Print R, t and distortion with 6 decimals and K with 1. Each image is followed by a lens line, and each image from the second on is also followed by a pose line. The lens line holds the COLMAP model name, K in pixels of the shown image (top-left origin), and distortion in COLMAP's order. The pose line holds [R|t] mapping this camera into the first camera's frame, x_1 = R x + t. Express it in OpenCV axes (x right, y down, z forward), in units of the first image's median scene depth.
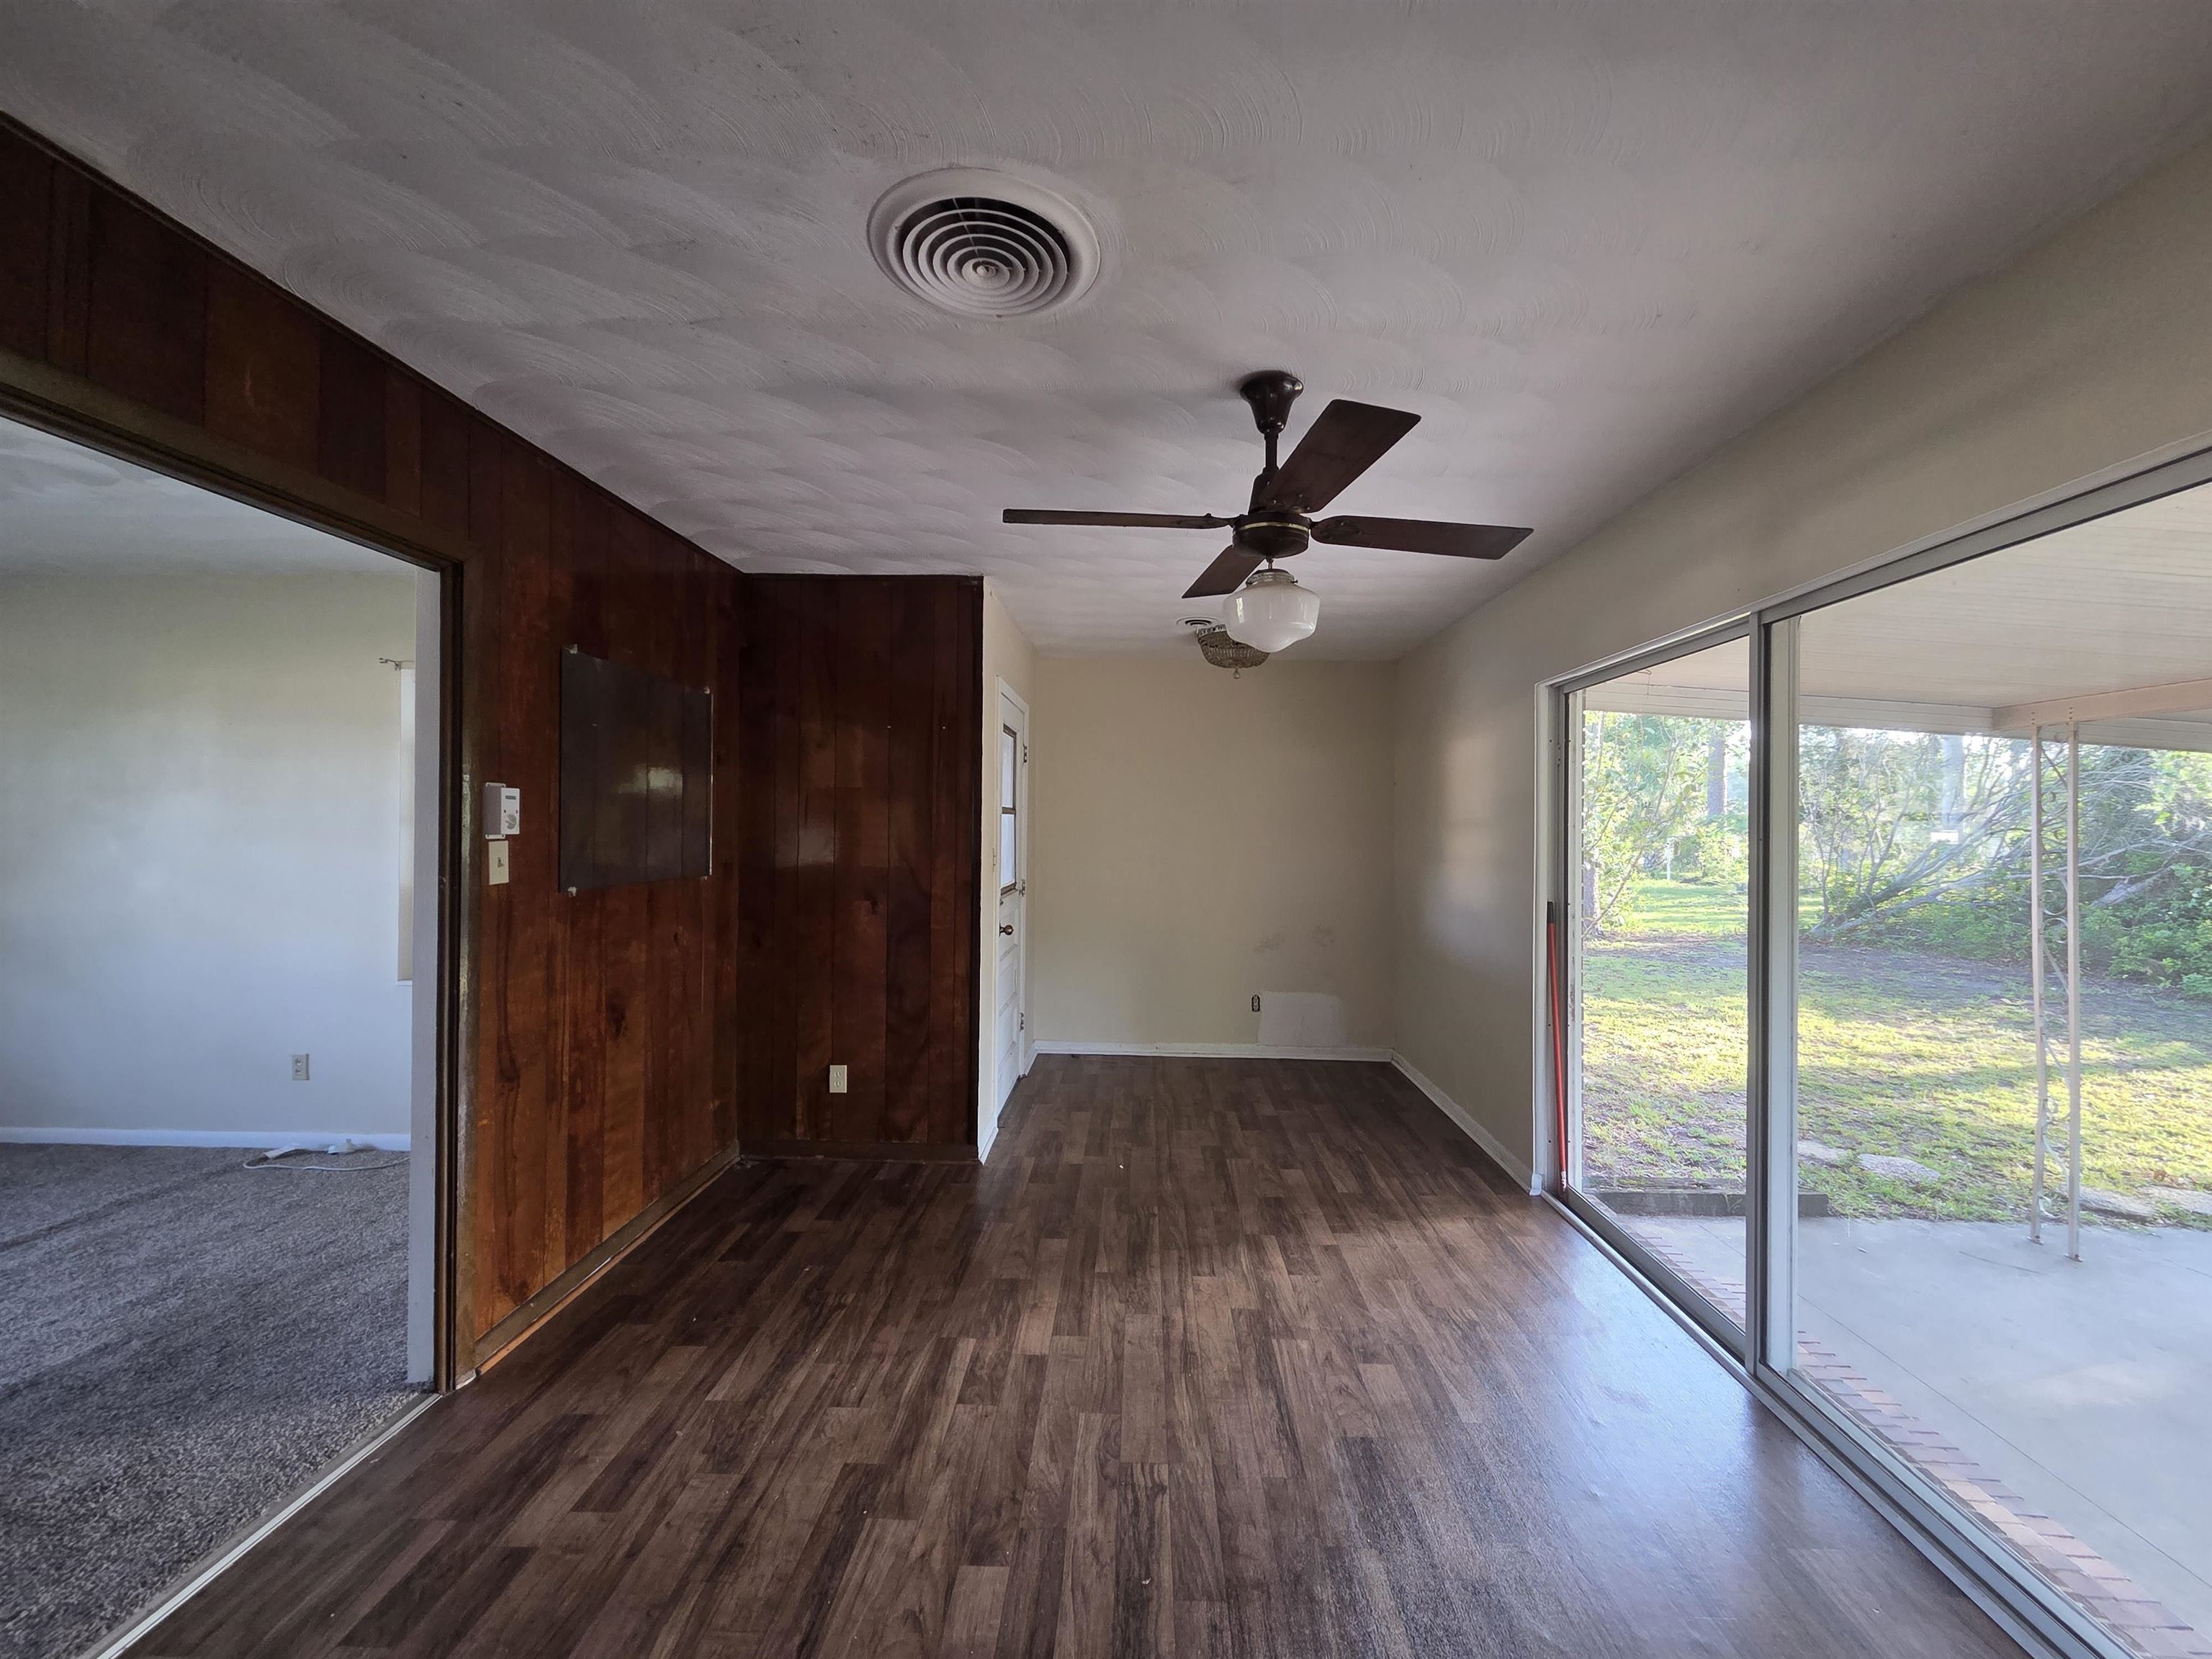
lens RADIAL K [[899.8, 0, 1119.7], [0, 899.8, 821.5], [0, 0, 1]] dist [0.000897, -0.000159]
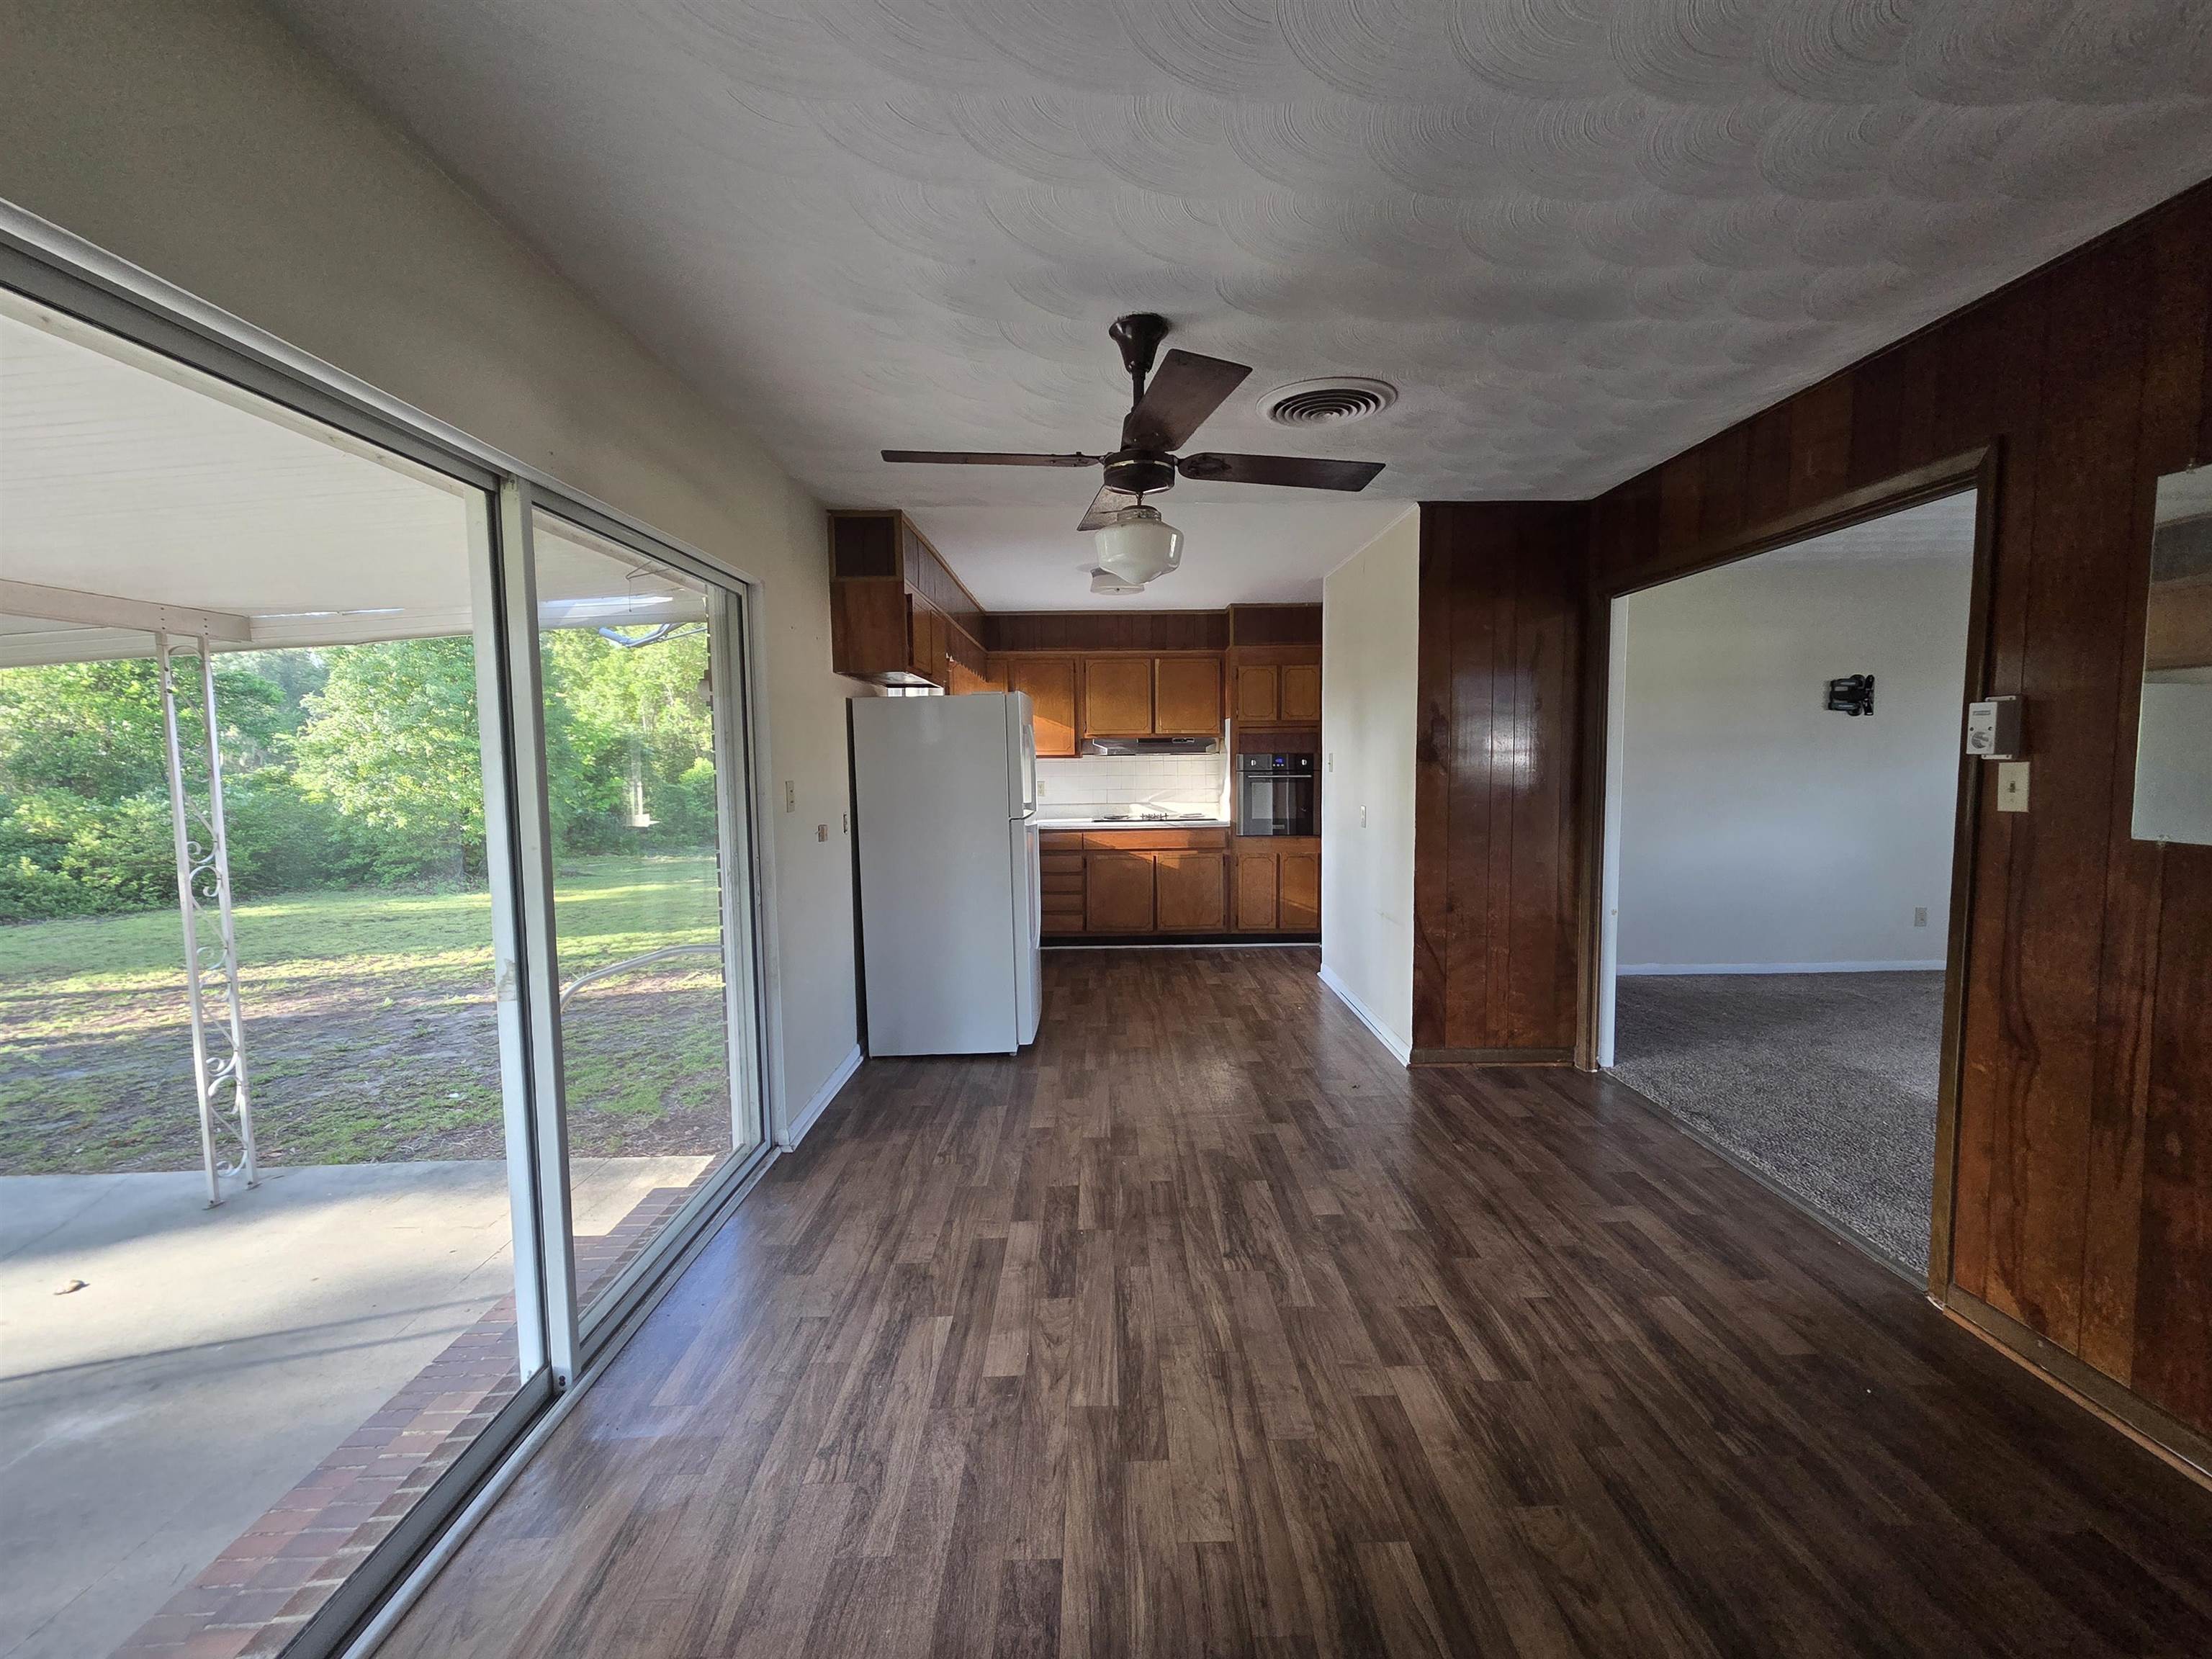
lens RADIAL K [[899.8, 0, 1103.3], [0, 899.8, 821.7], [0, 0, 1]] dist [0.000897, -0.000159]
pose [[-0.999542, 0.003676, -0.030026, 0.210713], [0.001635, 0.997705, 0.067697, 0.018327], [0.030206, 0.067617, -0.997254, 1.805622]]
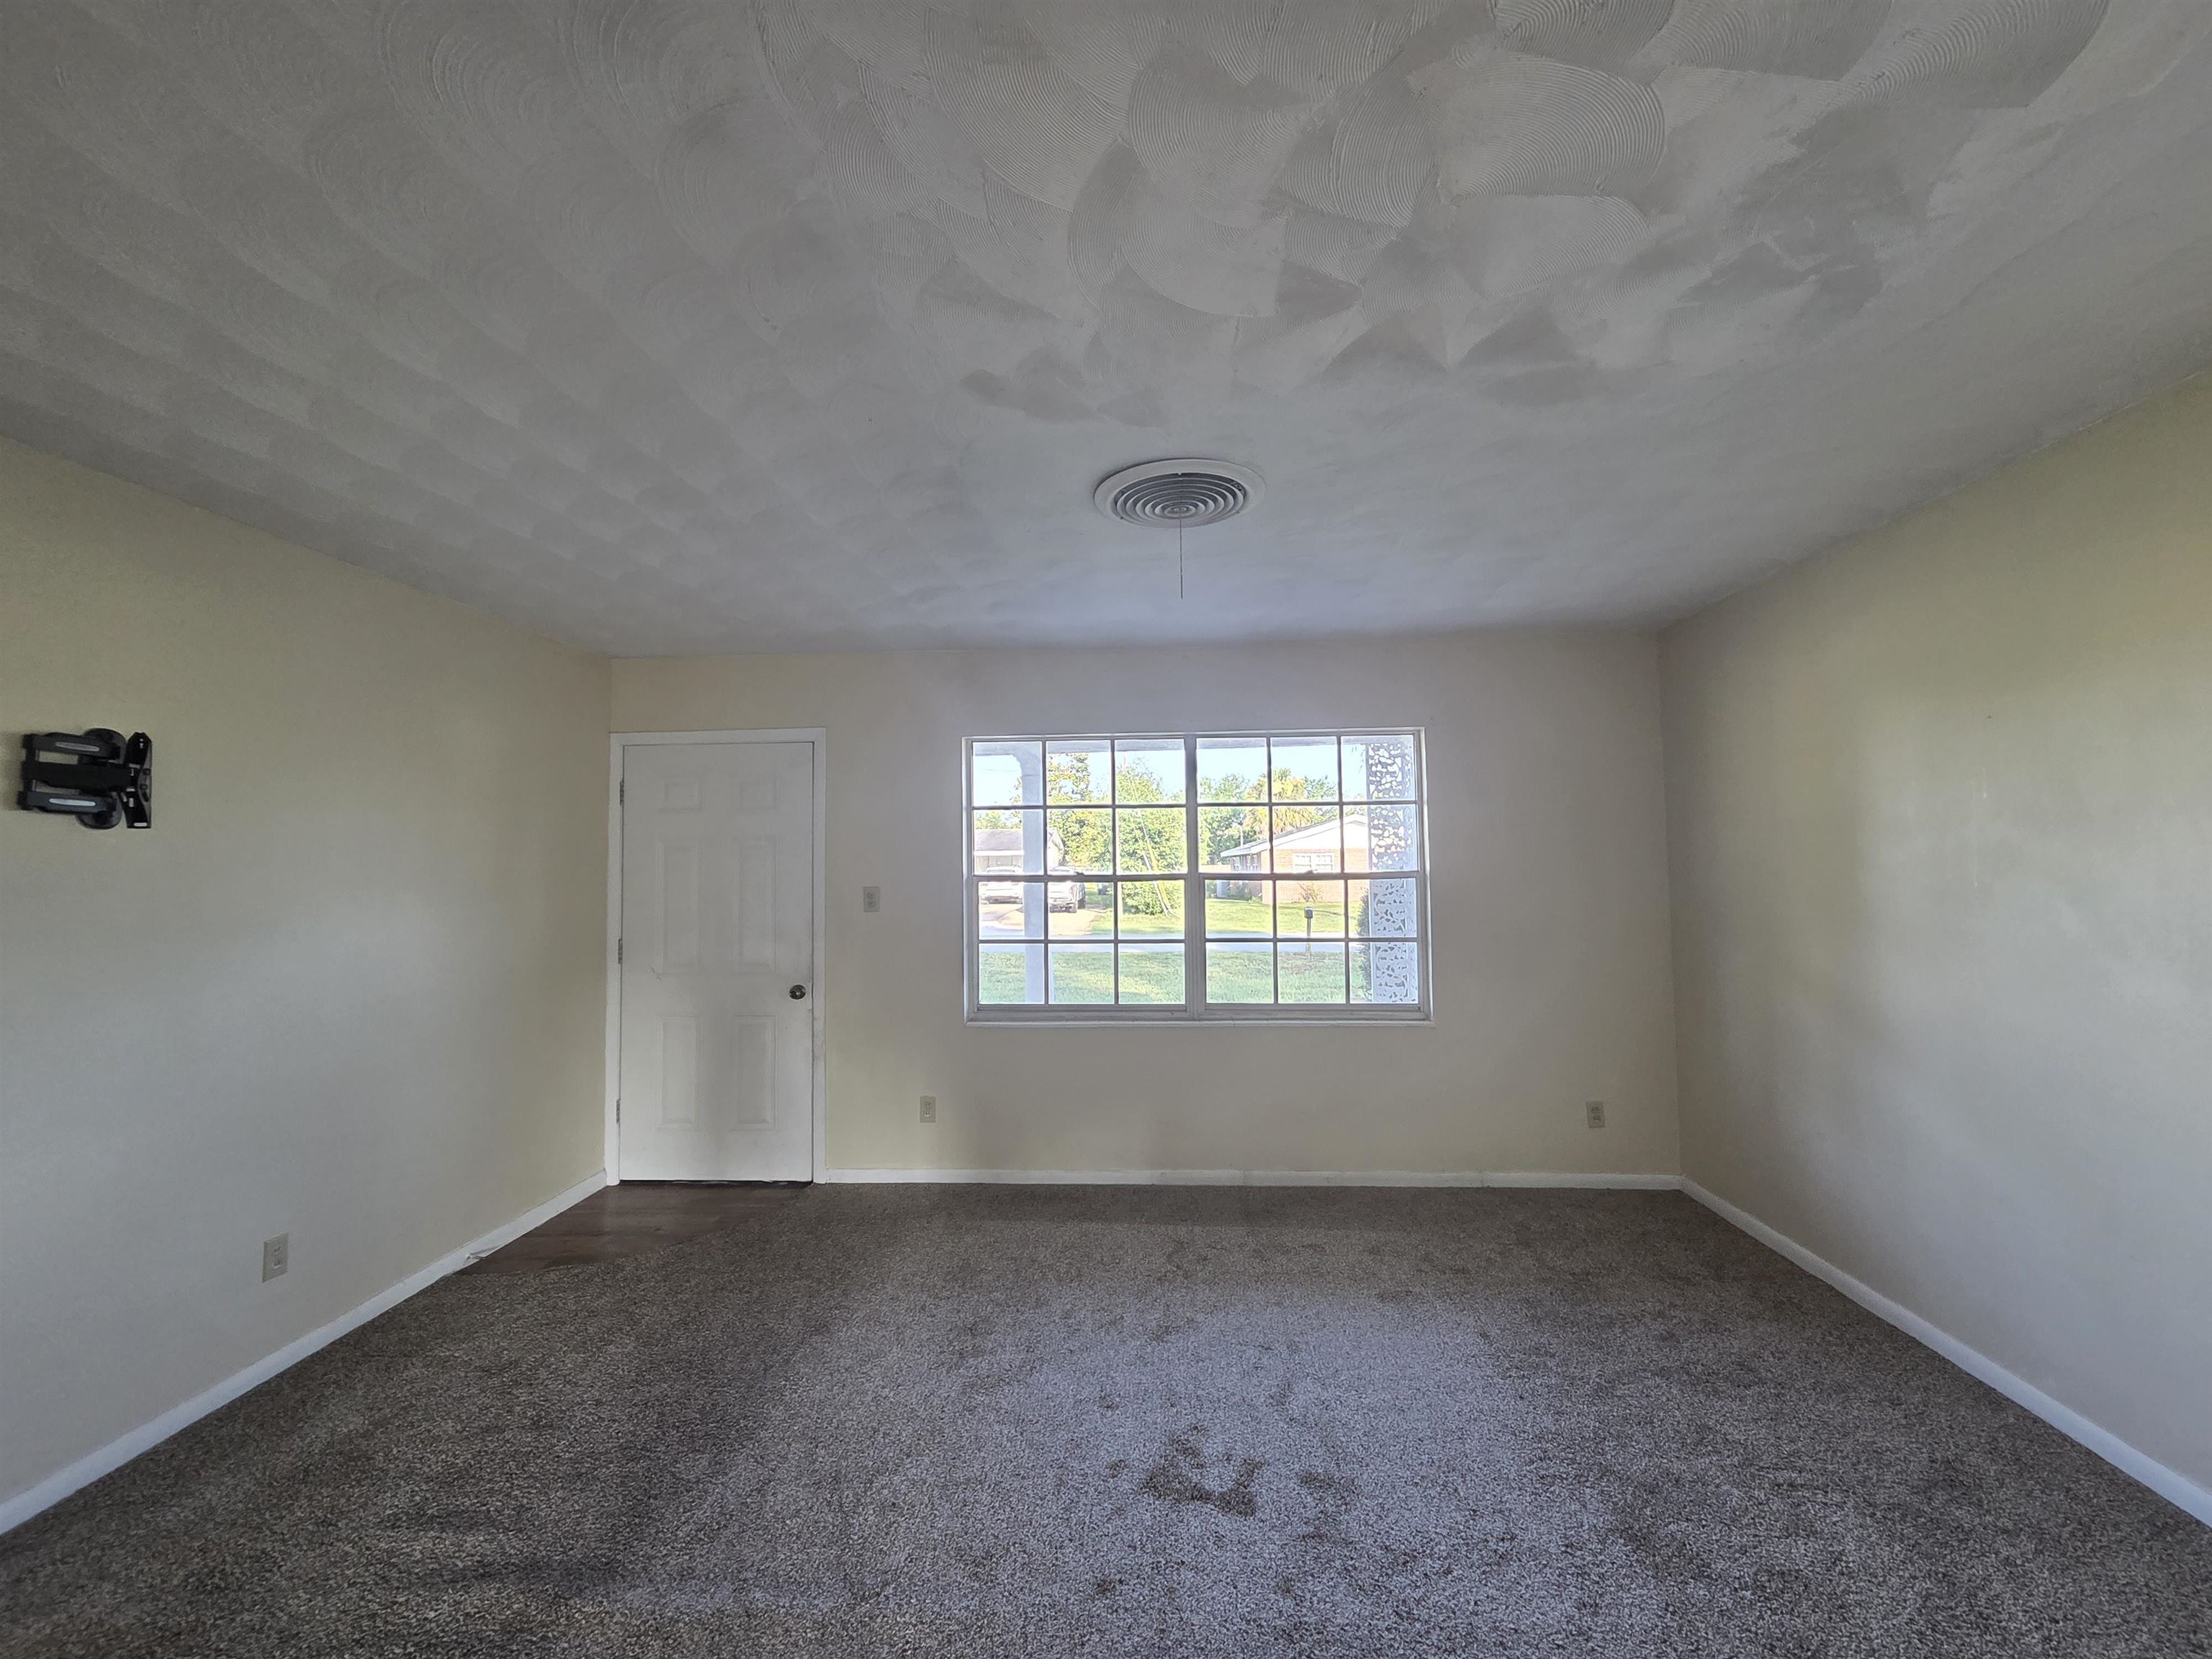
lens RADIAL K [[899.8, 0, 1113.3], [0, 899.8, 830.8], [0, 0, 1]] dist [0.000897, -0.000159]
pose [[-0.018489, -0.043281, -0.998892, -0.210438], [0.015751, 0.998926, -0.043574, -0.001836], [0.999705, -0.016539, -0.017787, 1.340748]]
